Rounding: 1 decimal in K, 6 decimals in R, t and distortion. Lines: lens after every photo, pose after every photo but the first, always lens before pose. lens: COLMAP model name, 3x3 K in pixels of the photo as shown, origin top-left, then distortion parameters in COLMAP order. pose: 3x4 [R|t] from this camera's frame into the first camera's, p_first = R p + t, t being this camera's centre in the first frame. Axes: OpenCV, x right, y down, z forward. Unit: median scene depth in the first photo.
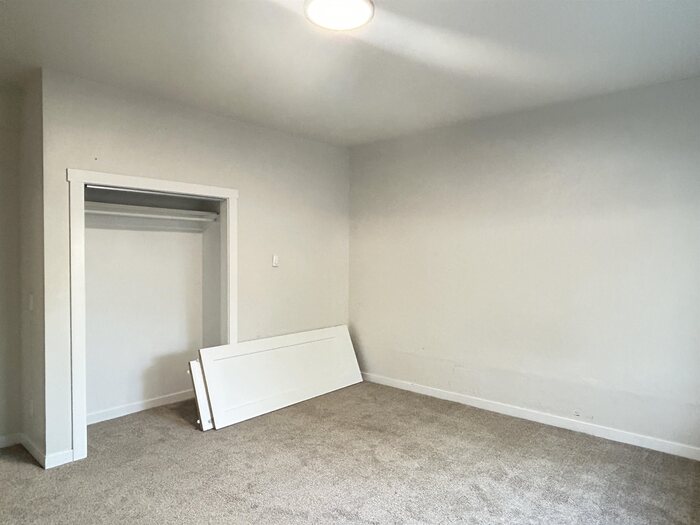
lens RADIAL K [[443.8, 0, 348.9], [0, 443.8, 261.5], [0, 0, 1]] dist [-0.005583, -0.003767]
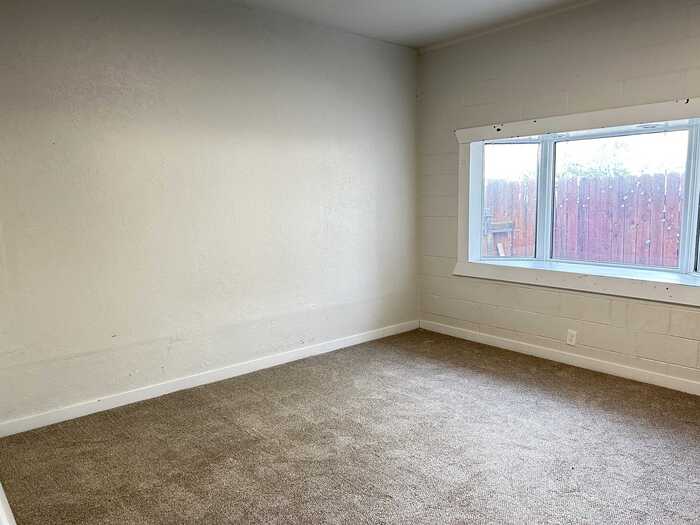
lens RADIAL K [[532.0, 0, 349.8], [0, 532.0, 262.2], [0, 0, 1]] dist [0.060966, -0.069663]
pose [[0.150061, -0.132478, 0.979761, -0.739601], [0.034461, 0.991081, 0.128731, 0.011051], [-0.988076, 0.014447, 0.153288, 0.805310]]
